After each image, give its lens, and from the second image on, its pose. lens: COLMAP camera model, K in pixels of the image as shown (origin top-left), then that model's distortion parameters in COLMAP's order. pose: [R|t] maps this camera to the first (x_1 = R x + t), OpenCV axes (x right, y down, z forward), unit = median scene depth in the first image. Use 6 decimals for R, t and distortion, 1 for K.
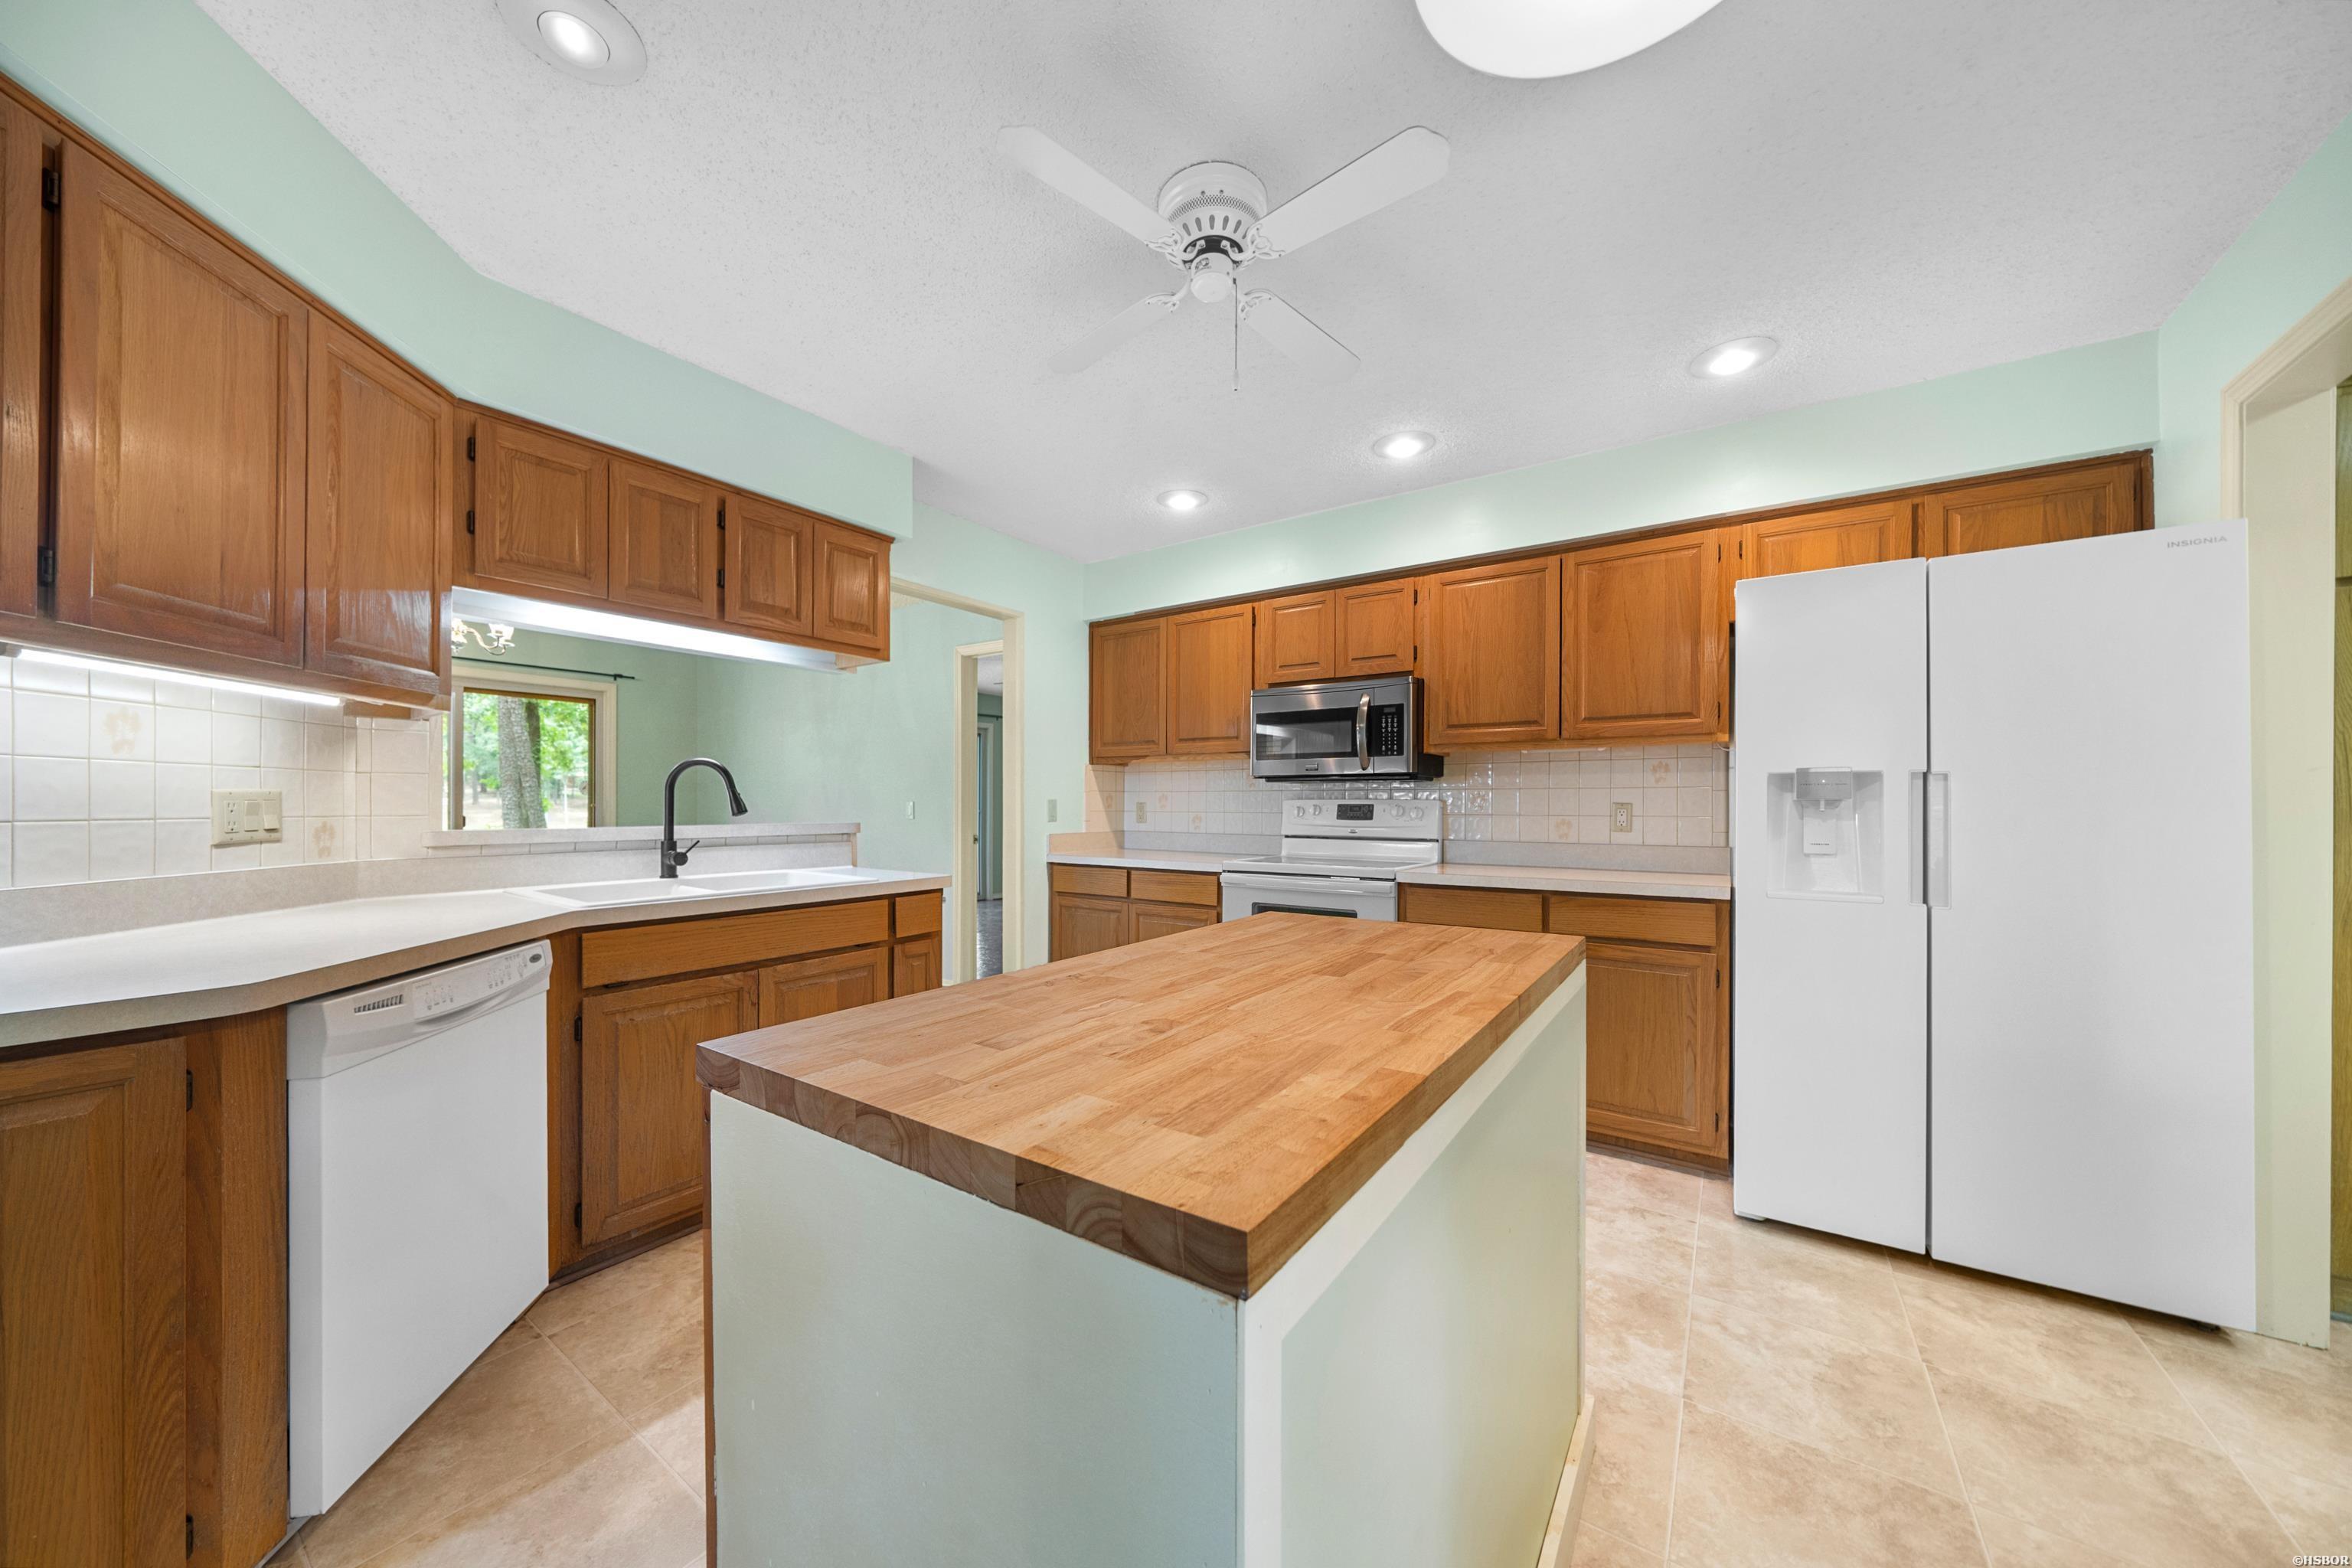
lens RADIAL K [[841.9, 0, 1170.2], [0, 841.9, 800.2], [0, 0, 1]] dist [-0.000438, -0.000373]
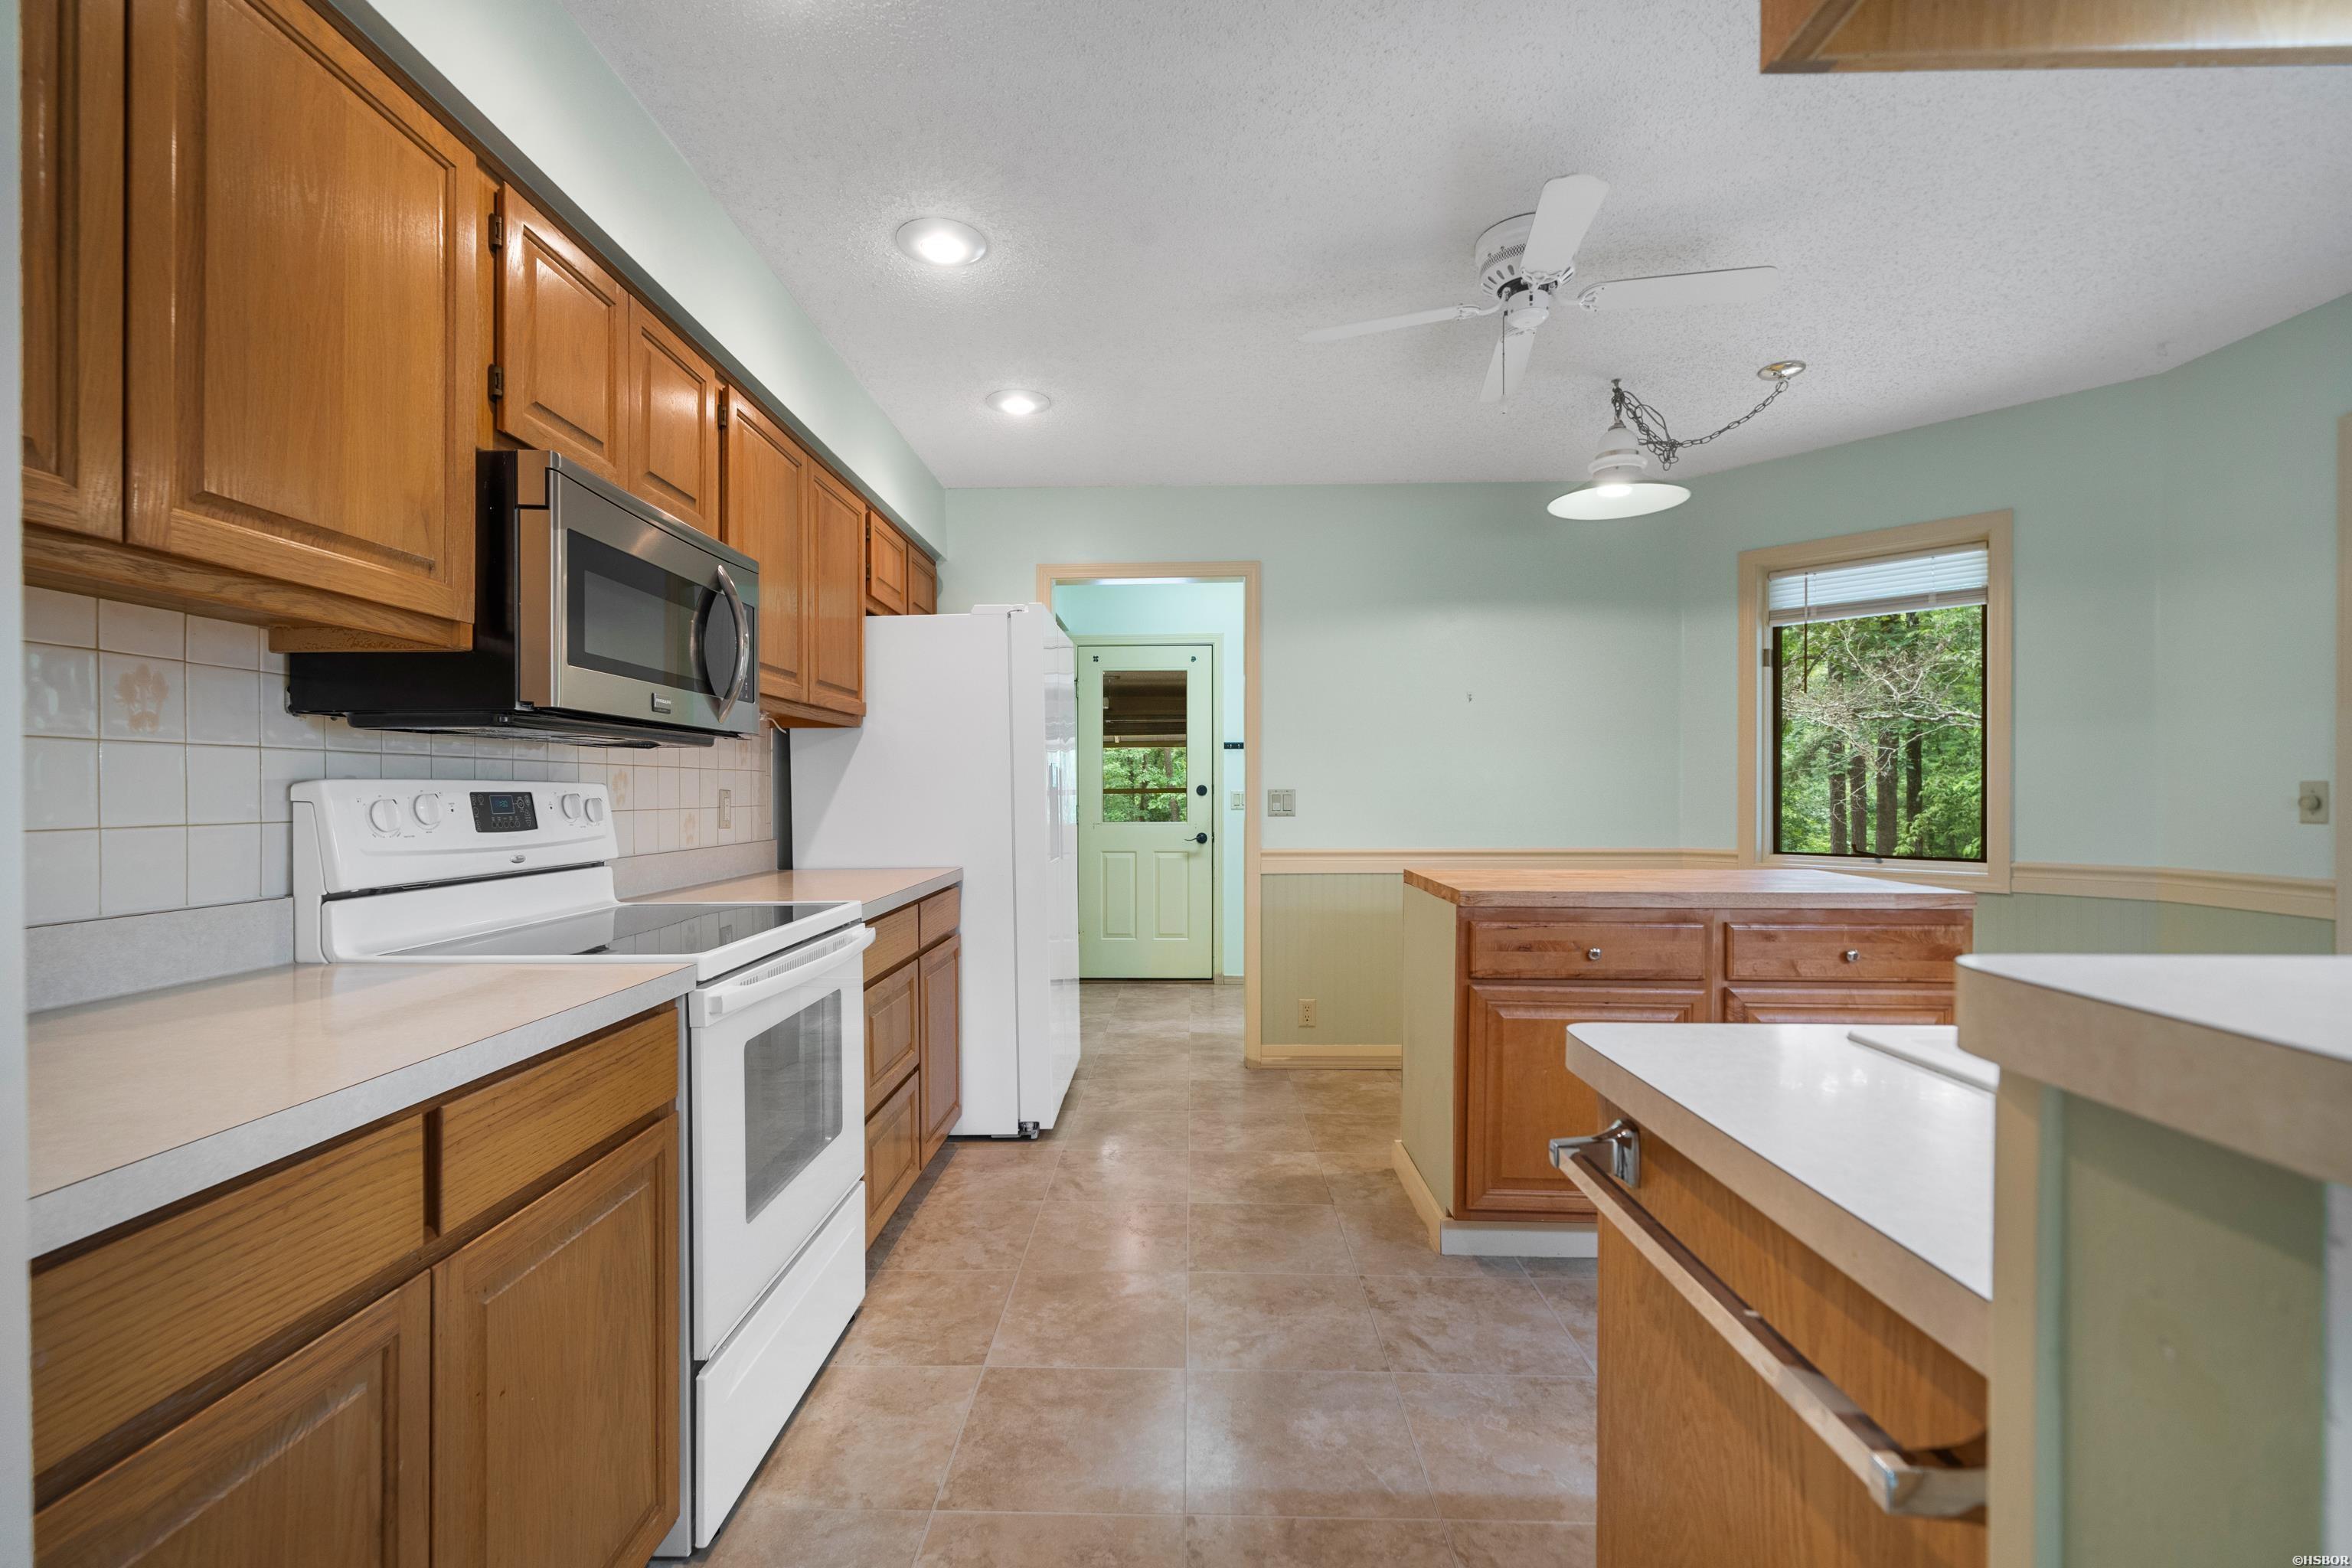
lens RADIAL K [[1006.1, 0, 1133.1], [0, 1006.1, 796.2], [0, 0, 1]] dist [0.001148, 0.000087]
pose [[-0.541638, -0.003401, 0.840605, -0.402465], [-0.001496, 0.999994, 0.003082, 0.004871], [-0.840610, 0.000412, -0.541640, 1.122268]]
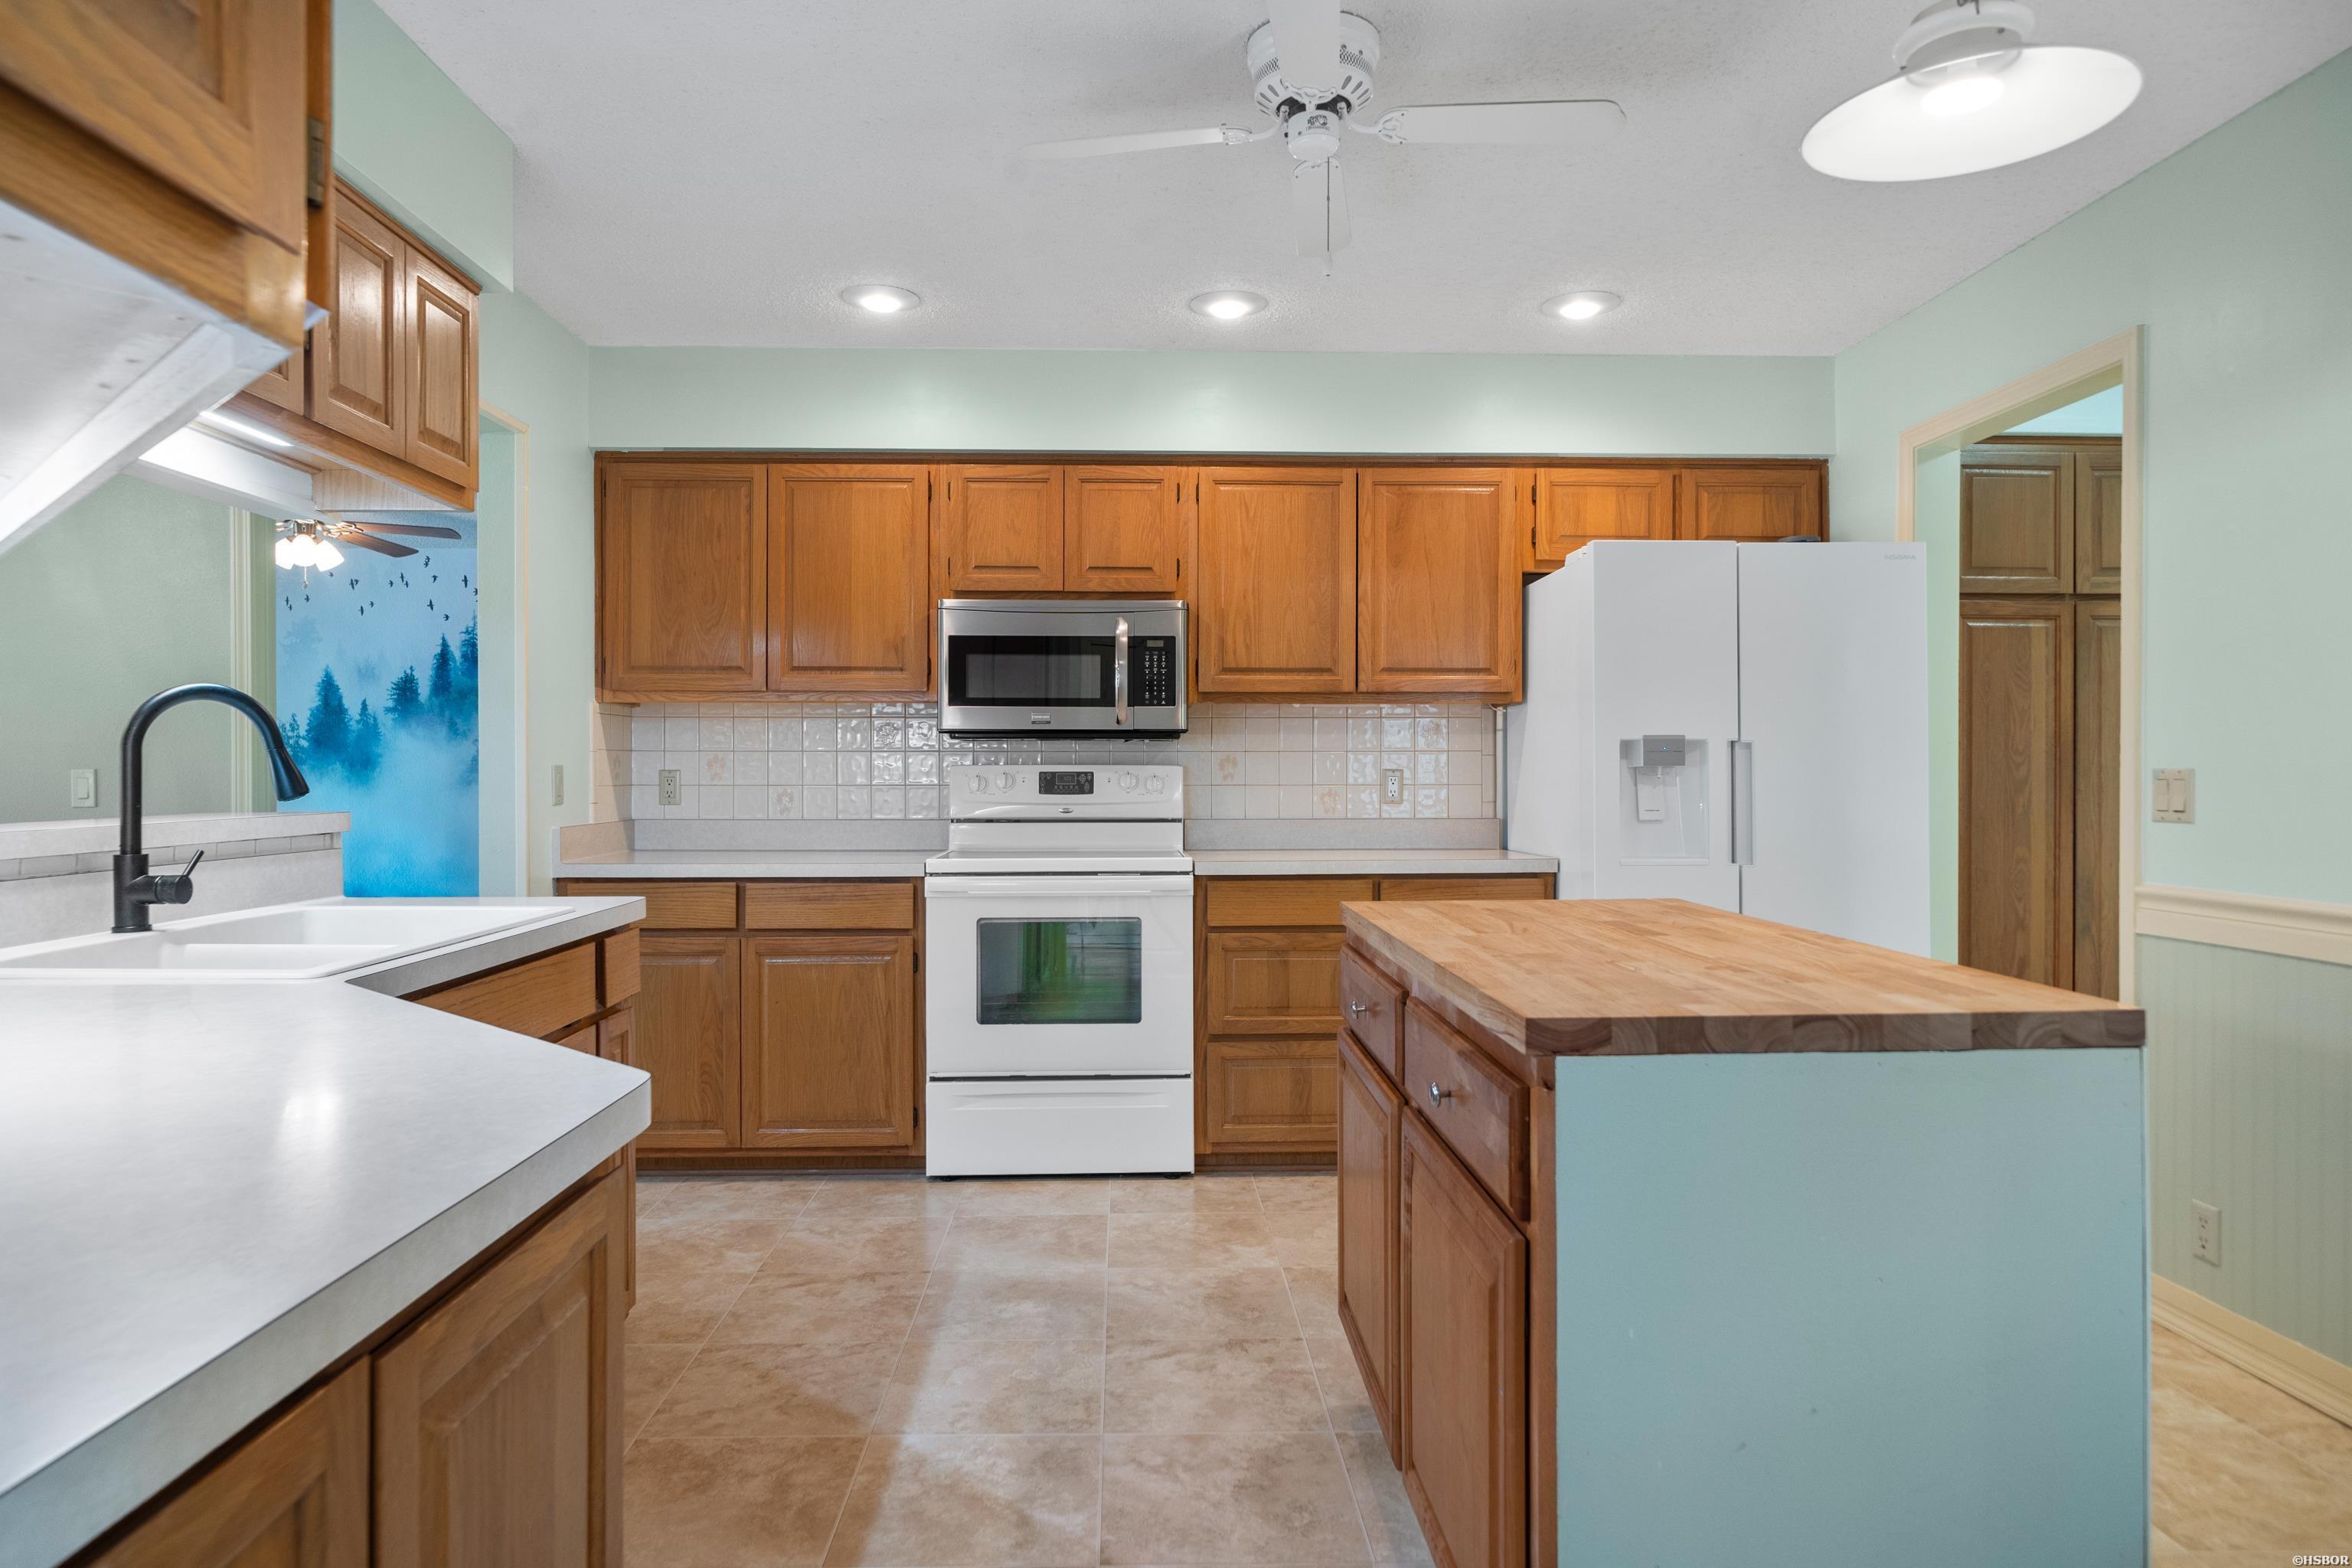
lens RADIAL K [[1368.9, 0, 1176.0], [0, 1368.9, 784.0], [0, 0, 1]] dist [0.002263, -0.000129]
pose [[0.792761, -0.006305, 0.609500, -0.452331], [-0.000642, 0.999937, 0.011180, 0.001965], [-0.609532, -0.009254, 0.792708, 0.039701]]
